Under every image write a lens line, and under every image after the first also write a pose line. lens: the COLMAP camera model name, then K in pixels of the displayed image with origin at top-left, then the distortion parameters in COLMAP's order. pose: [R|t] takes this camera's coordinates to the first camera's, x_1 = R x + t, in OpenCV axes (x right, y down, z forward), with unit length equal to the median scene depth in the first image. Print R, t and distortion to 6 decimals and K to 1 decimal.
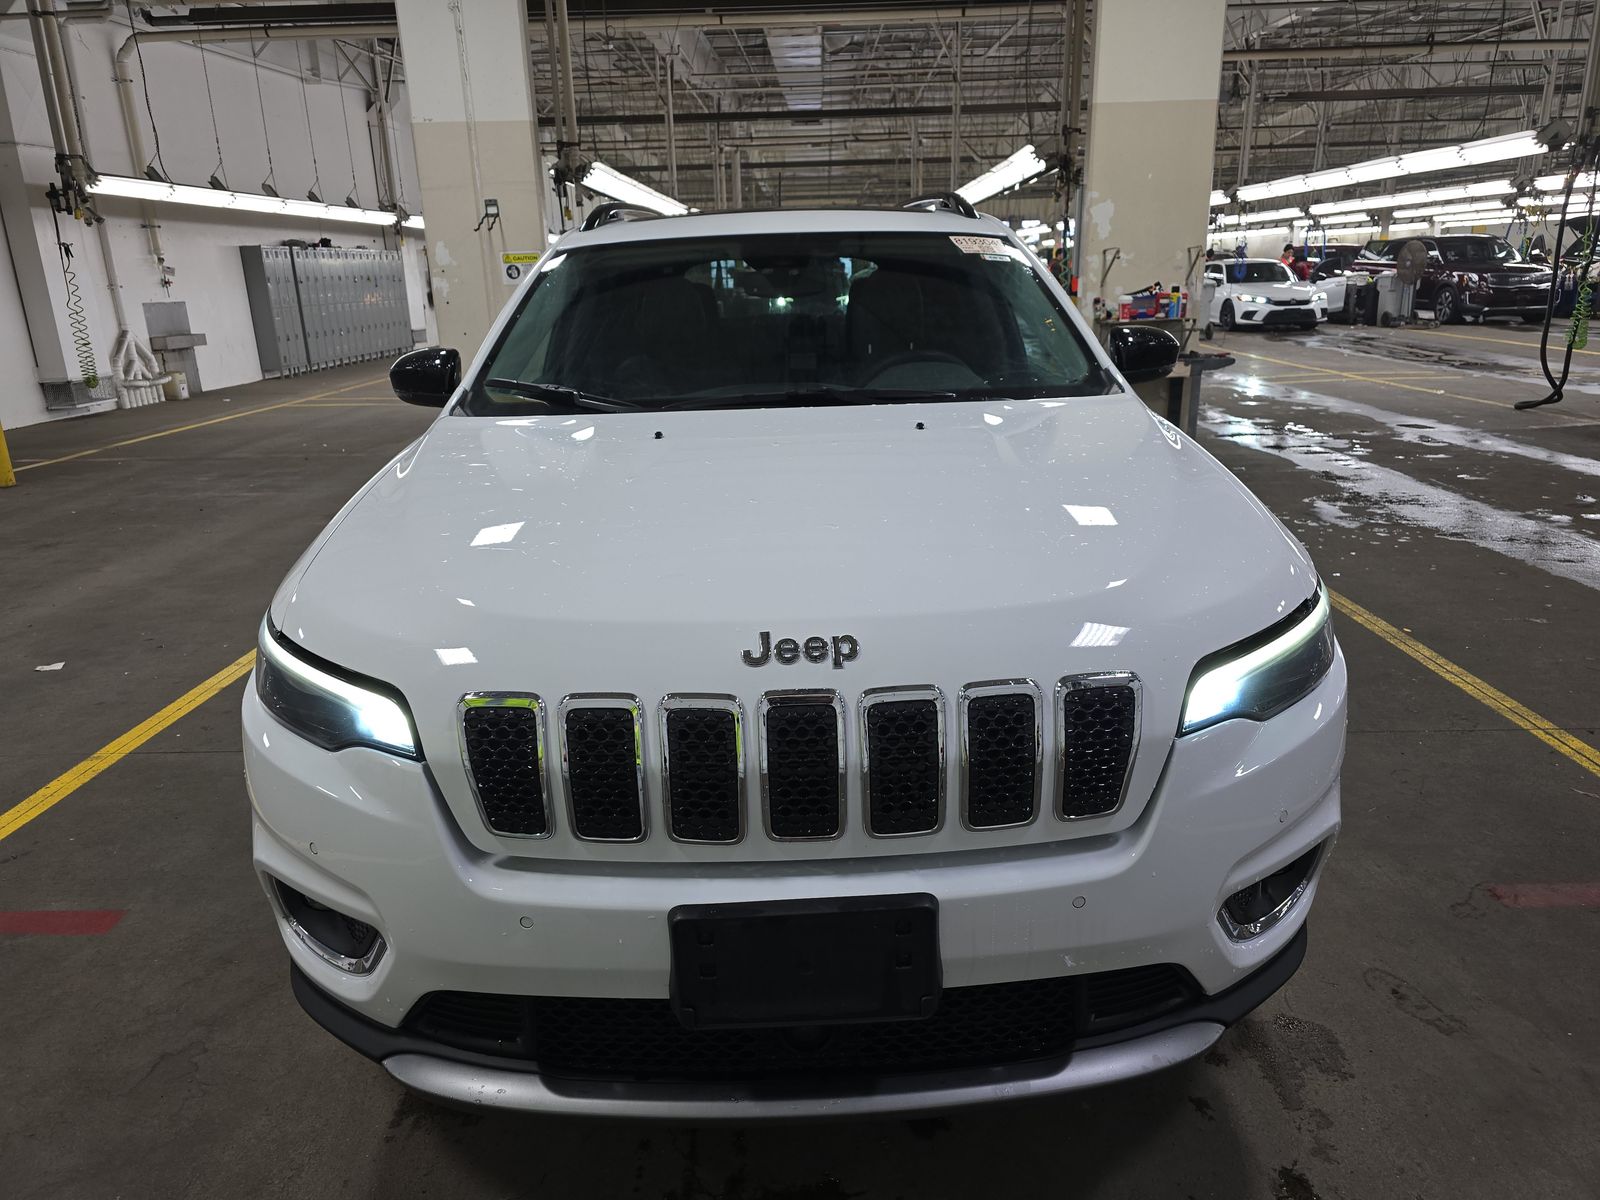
lens RADIAL K [[1086.0, 0, 800.0], [0, 1086.0, 600.0], [0, 0, 1]] dist [0.047884, -0.038024]
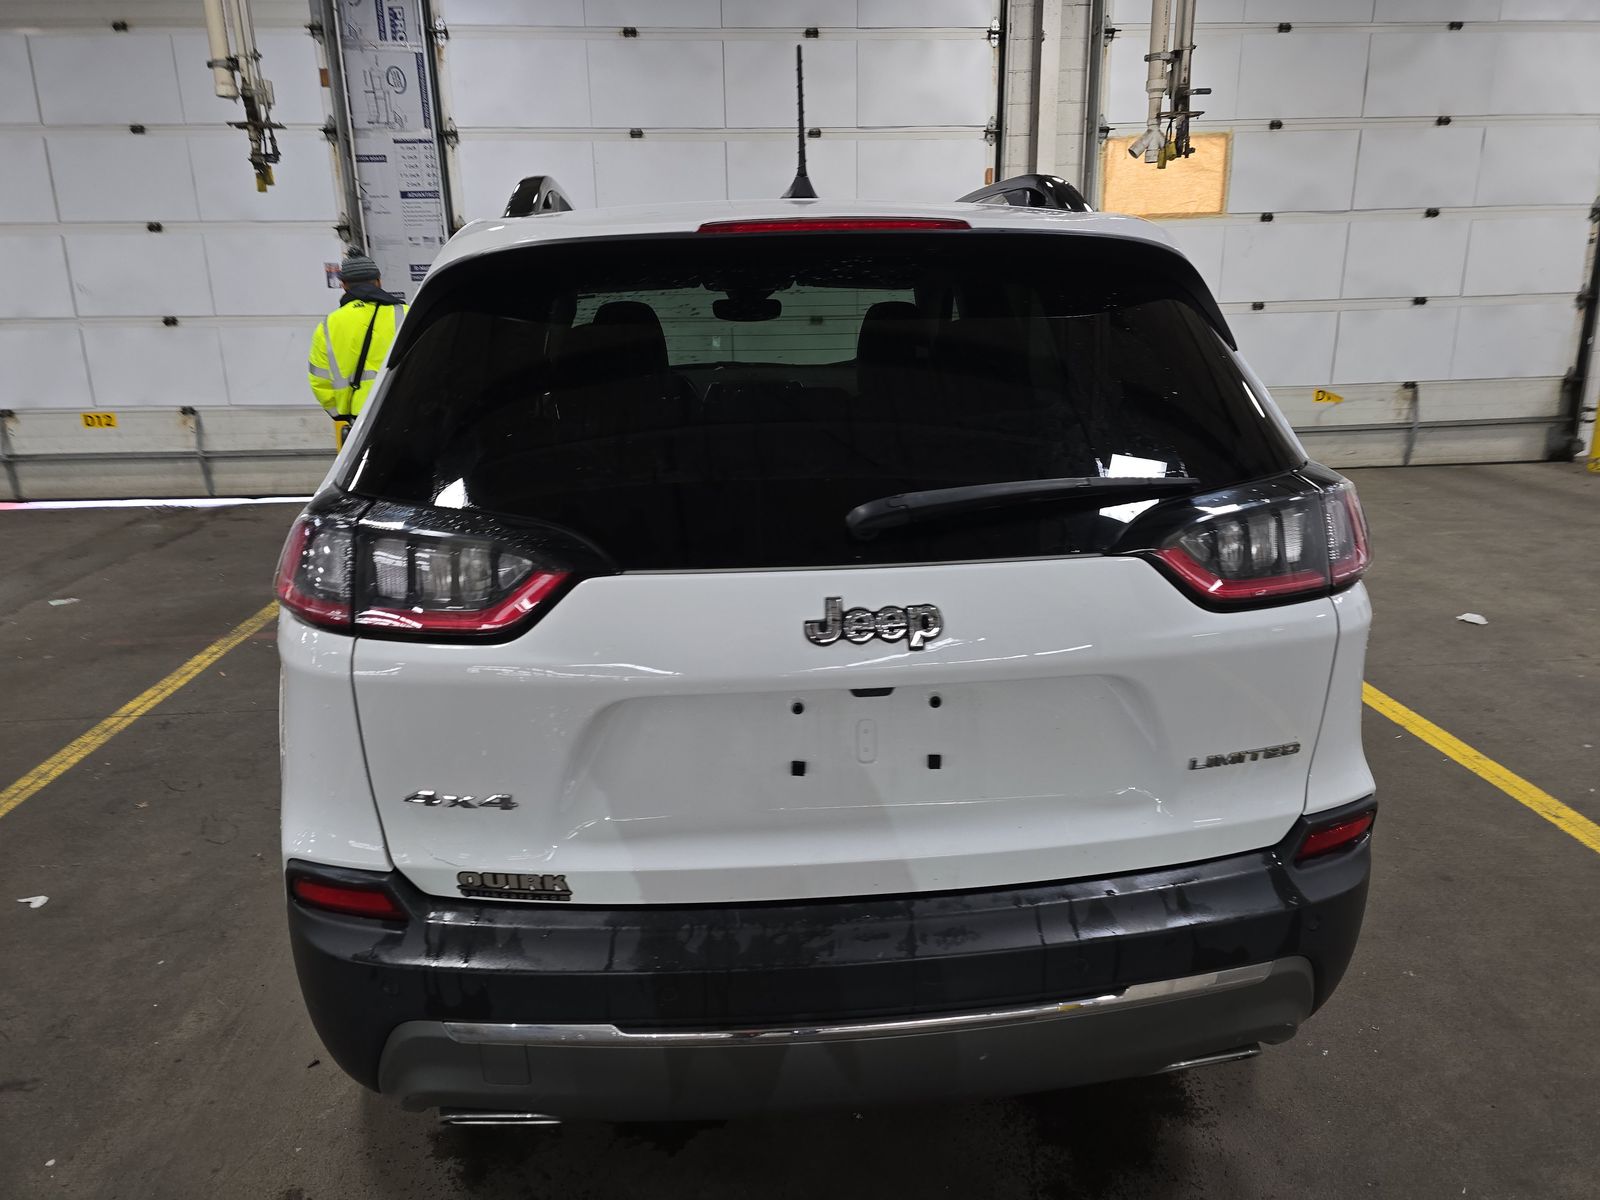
lens RADIAL K [[1086.0, 0, 800.0], [0, 1086.0, 600.0], [0, 0, 1]] dist [0.047884, -0.038024]
pose [[-0.995928, 0.064647, -0.062842, 0.022542], [0.020509, 0.841204, 0.540329, -0.558660], [0.087793, 0.536840, -0.839104, 1.827399]]
